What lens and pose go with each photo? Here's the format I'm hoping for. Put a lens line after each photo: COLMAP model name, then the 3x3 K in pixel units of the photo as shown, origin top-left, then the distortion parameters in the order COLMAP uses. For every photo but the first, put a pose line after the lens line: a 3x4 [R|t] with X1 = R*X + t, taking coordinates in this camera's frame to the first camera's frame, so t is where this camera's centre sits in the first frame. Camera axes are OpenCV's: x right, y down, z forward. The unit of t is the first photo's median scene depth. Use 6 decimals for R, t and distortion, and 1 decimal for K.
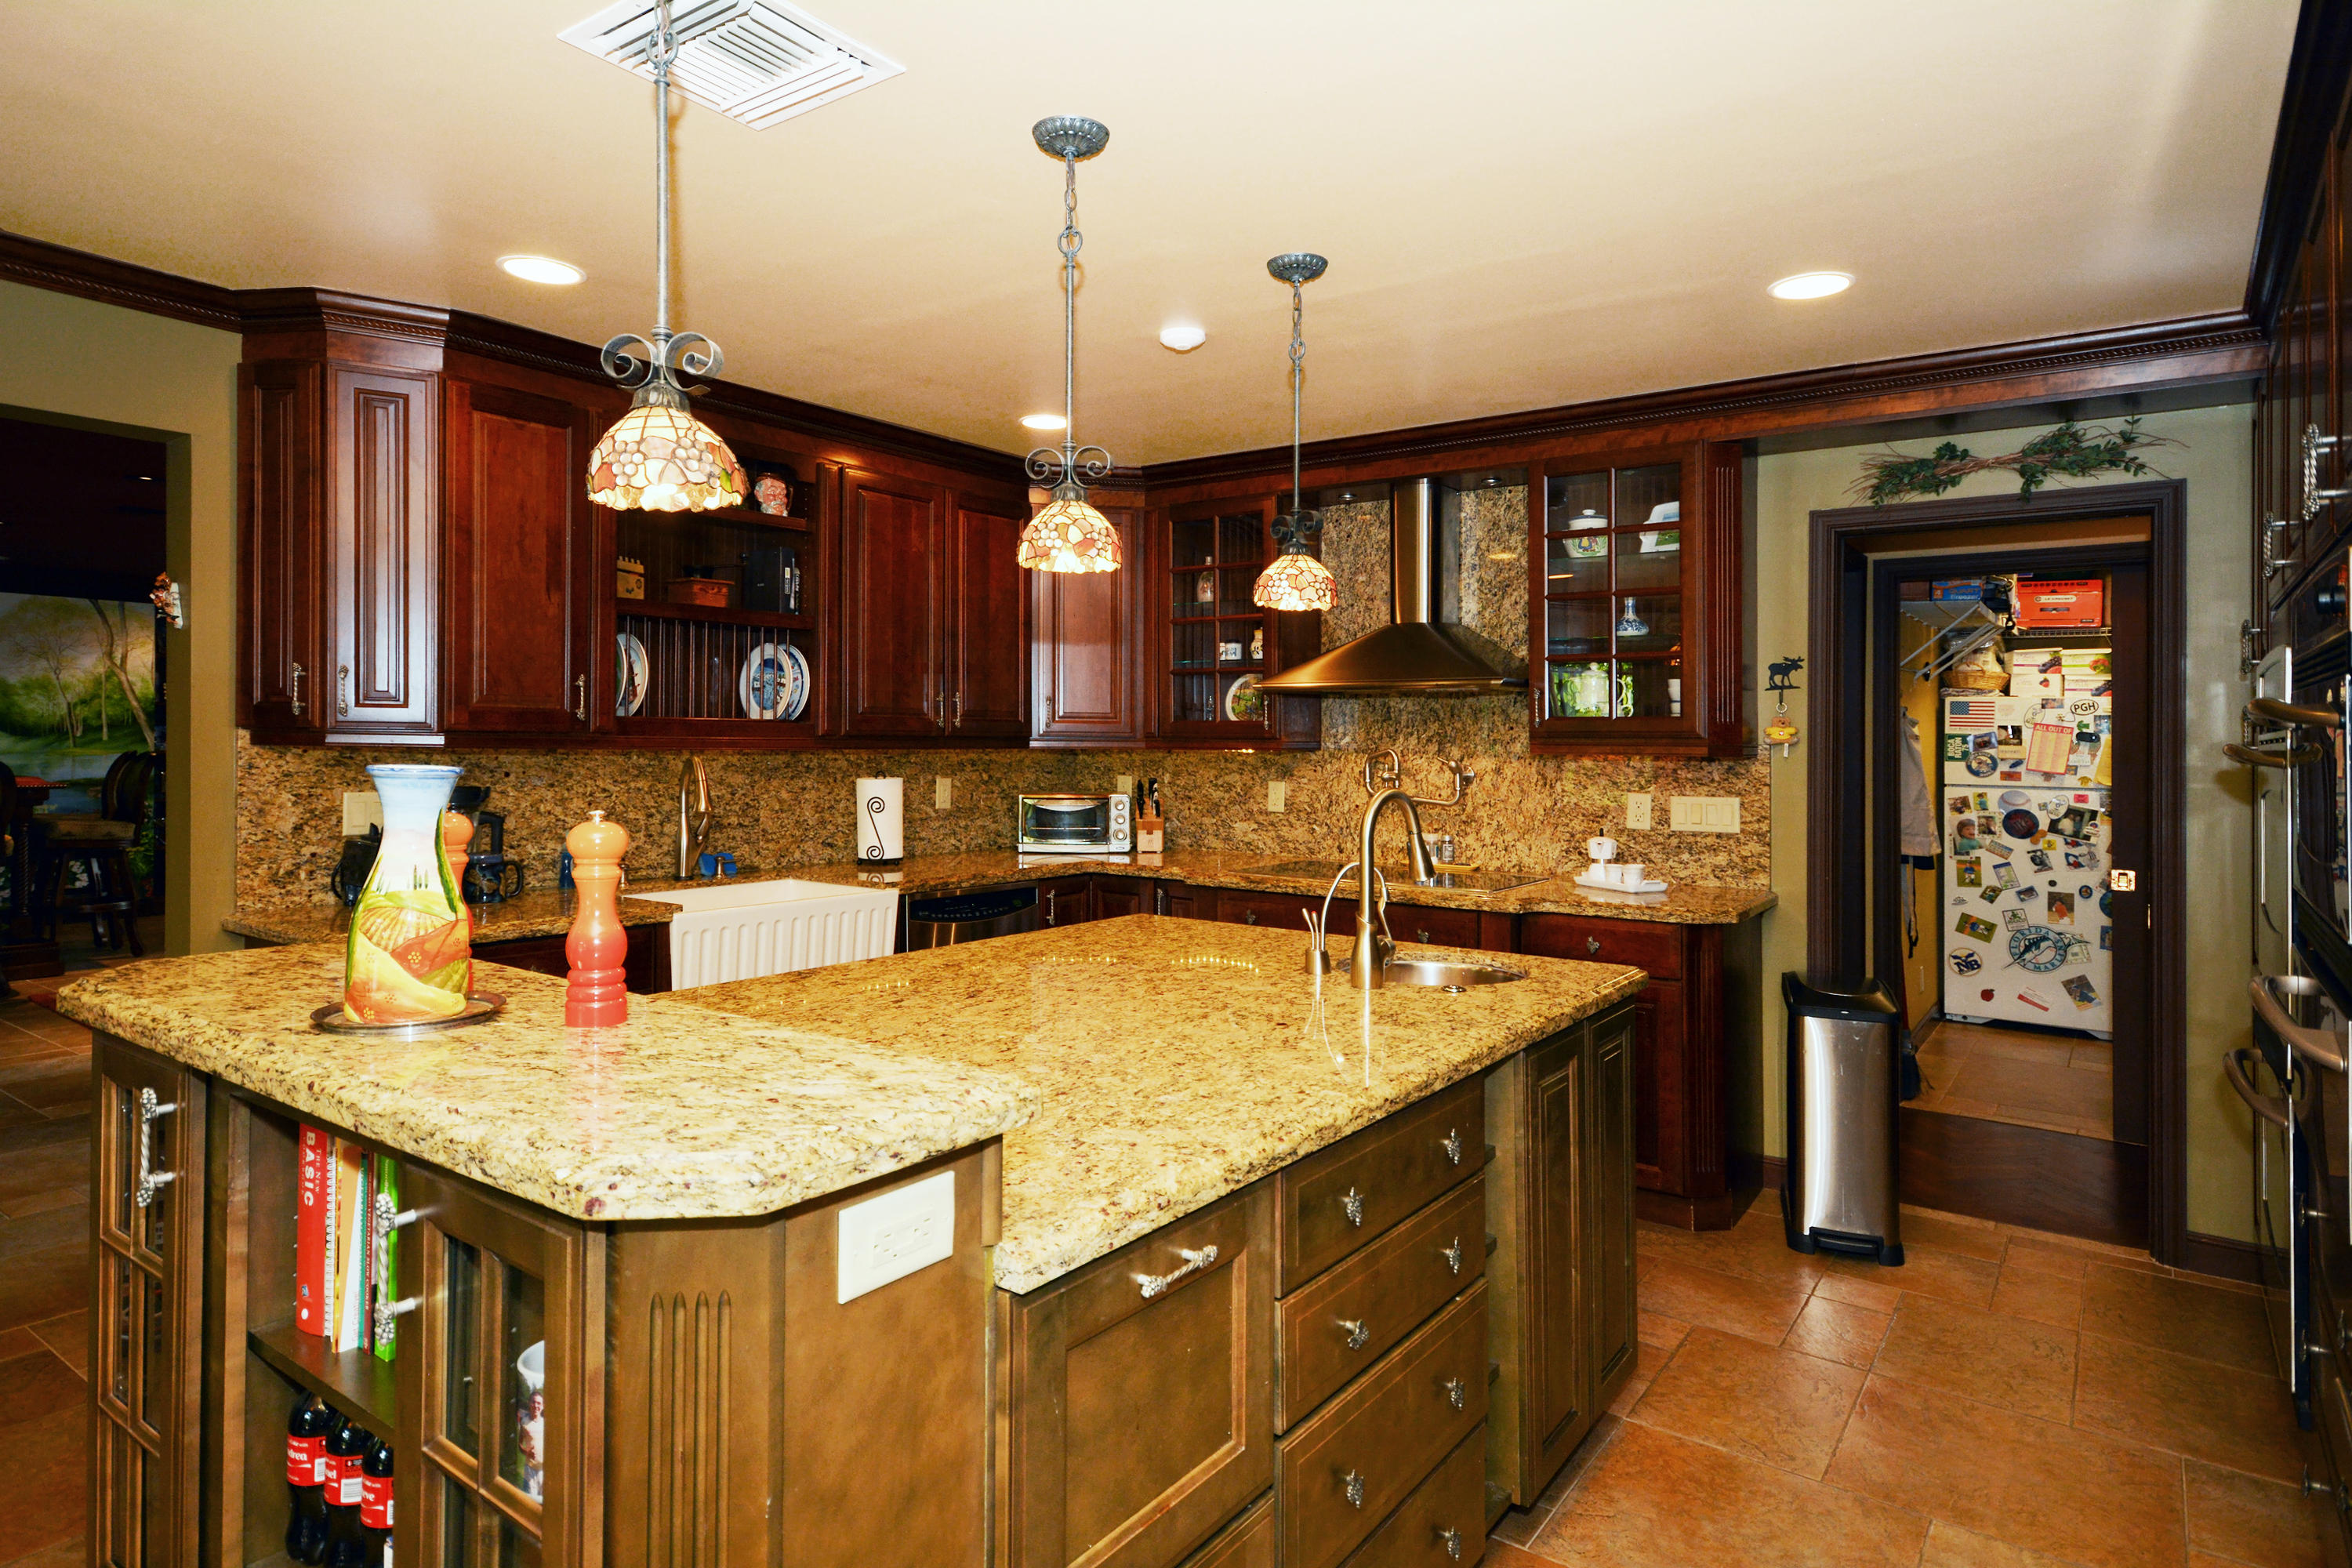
lens RADIAL K [[1305.9, 0, 1181.2], [0, 1305.9, 734.8], [0, 0, 1]] dist [0.001076, 0.000200]
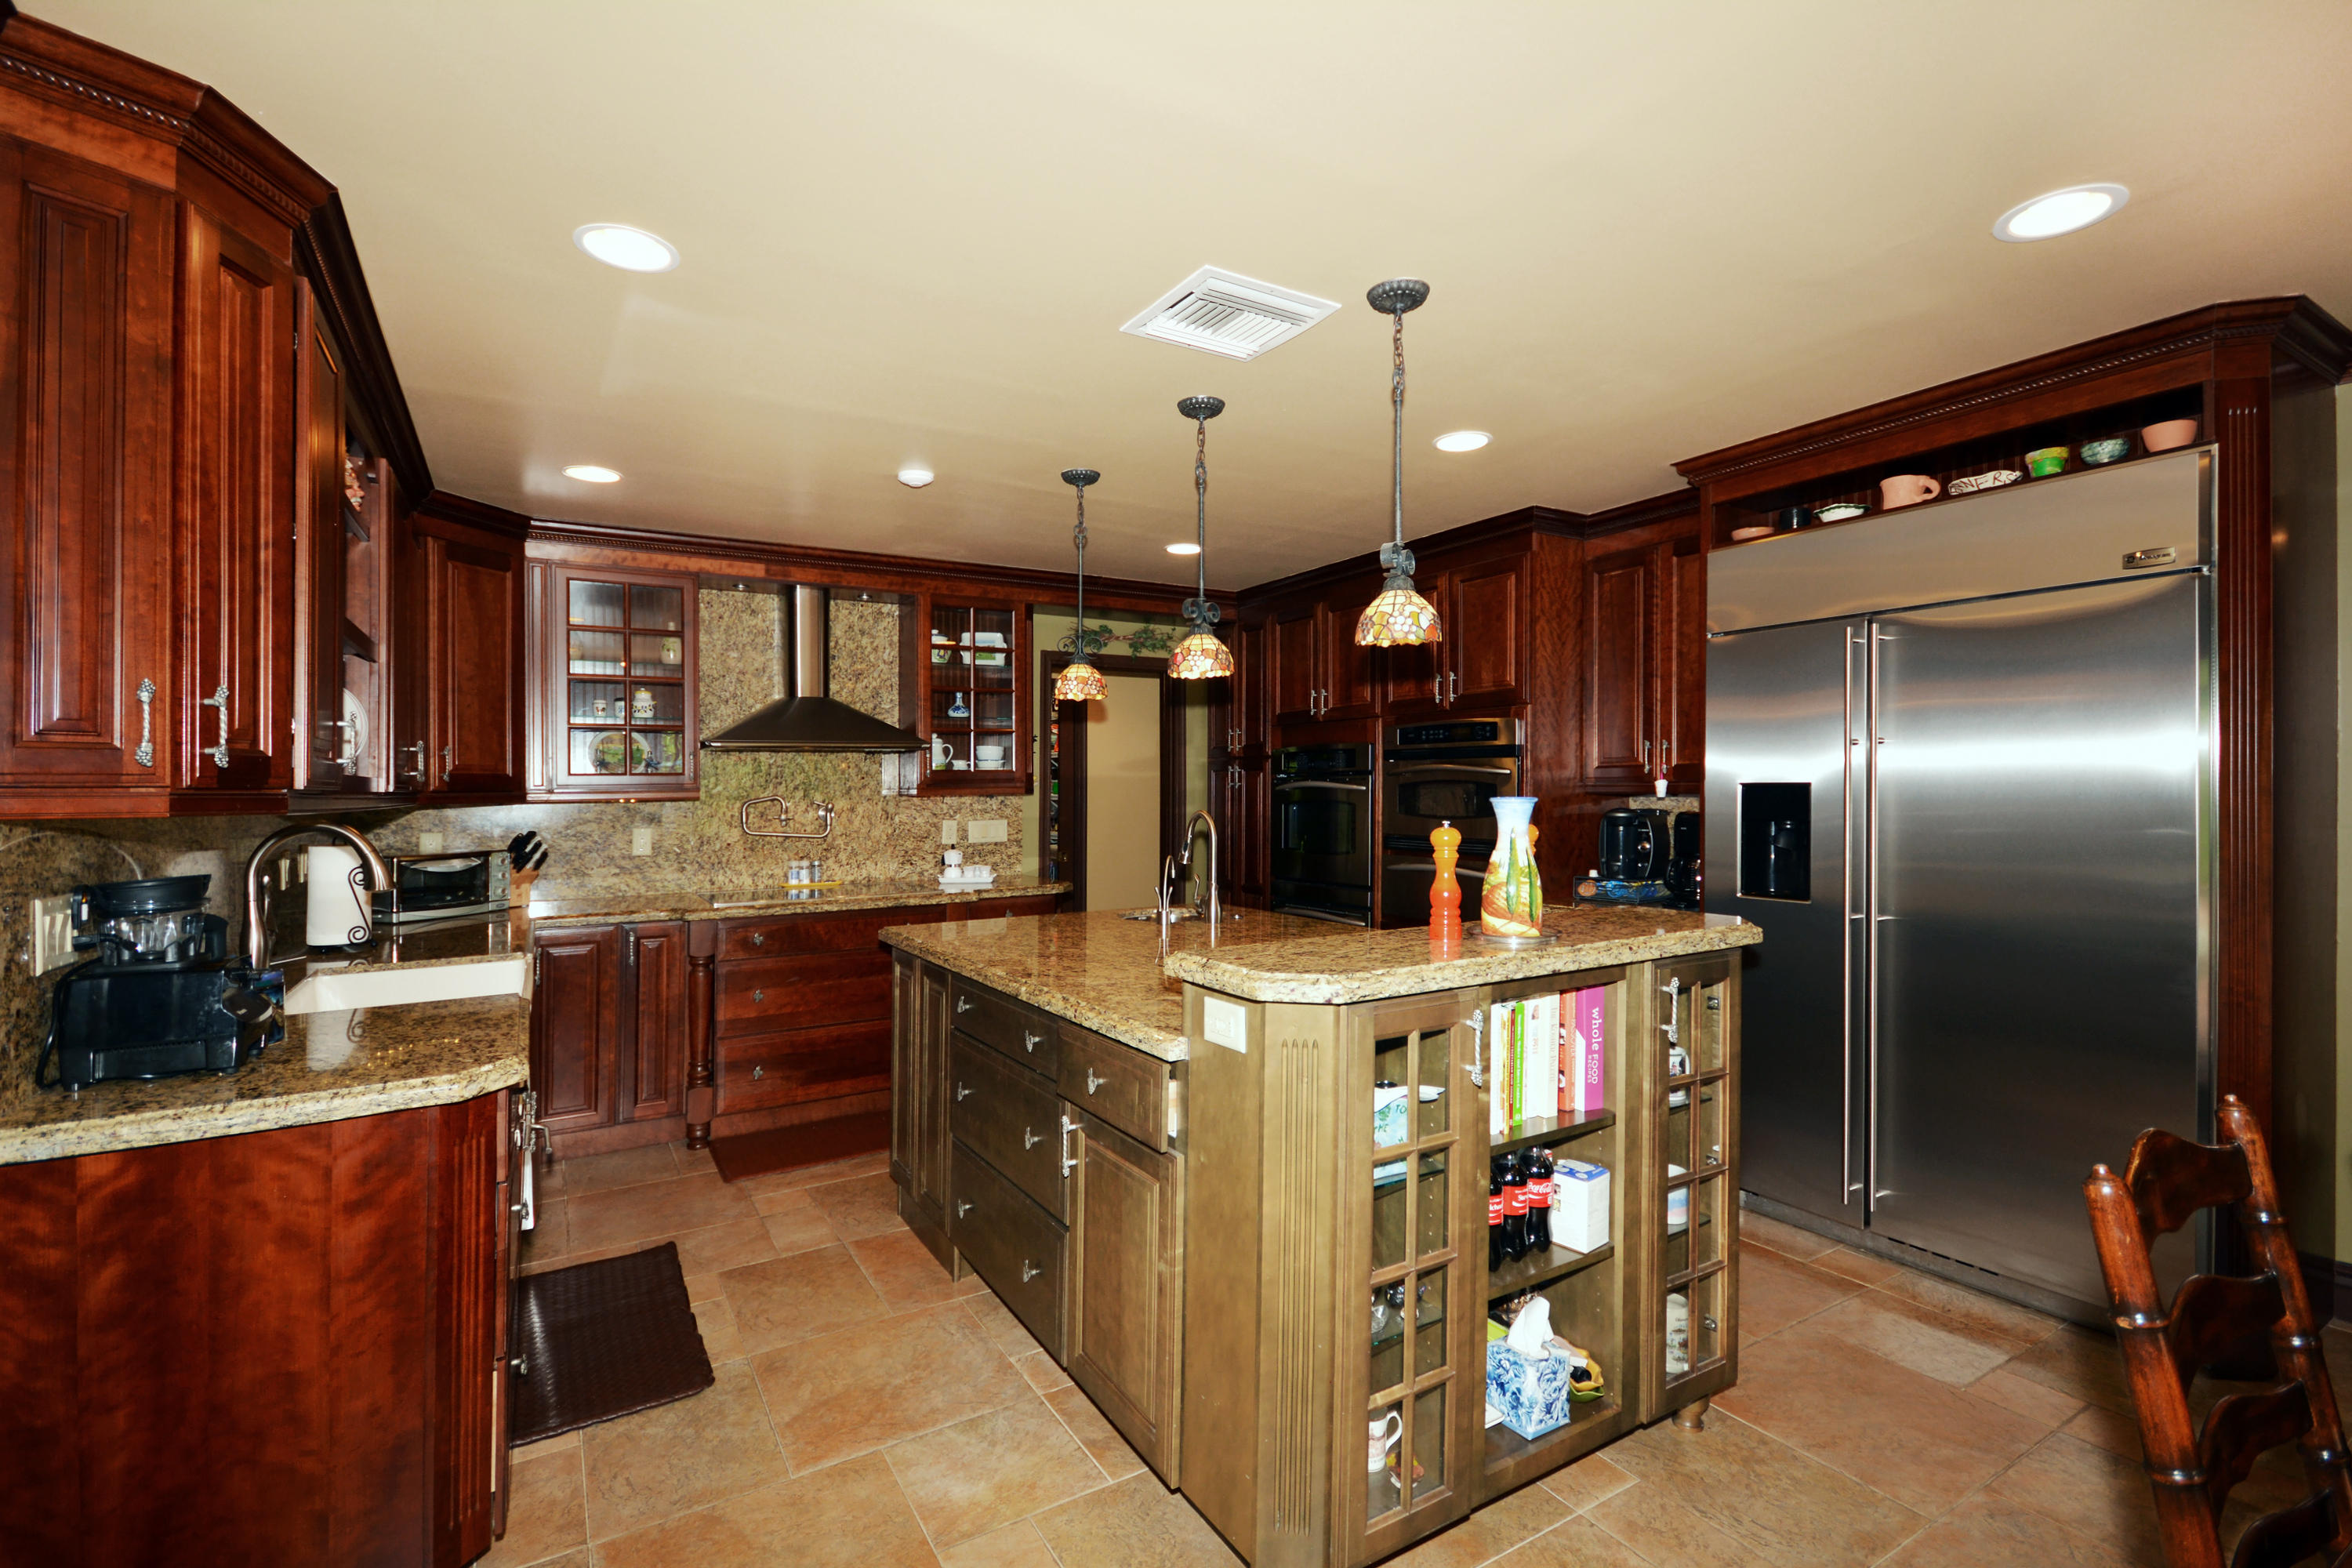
lens RADIAL K [[1063.9, 0, 1176.0], [0, 1063.9, 784.0], [0, 0, 1]] dist [0.000811, 0.000073]
pose [[0.390349, -0.011289, 0.920598, -0.660773], [0.011444, 0.999907, 0.007409, -0.003405], [-0.920596, 0.007643, 0.390441, 0.263503]]
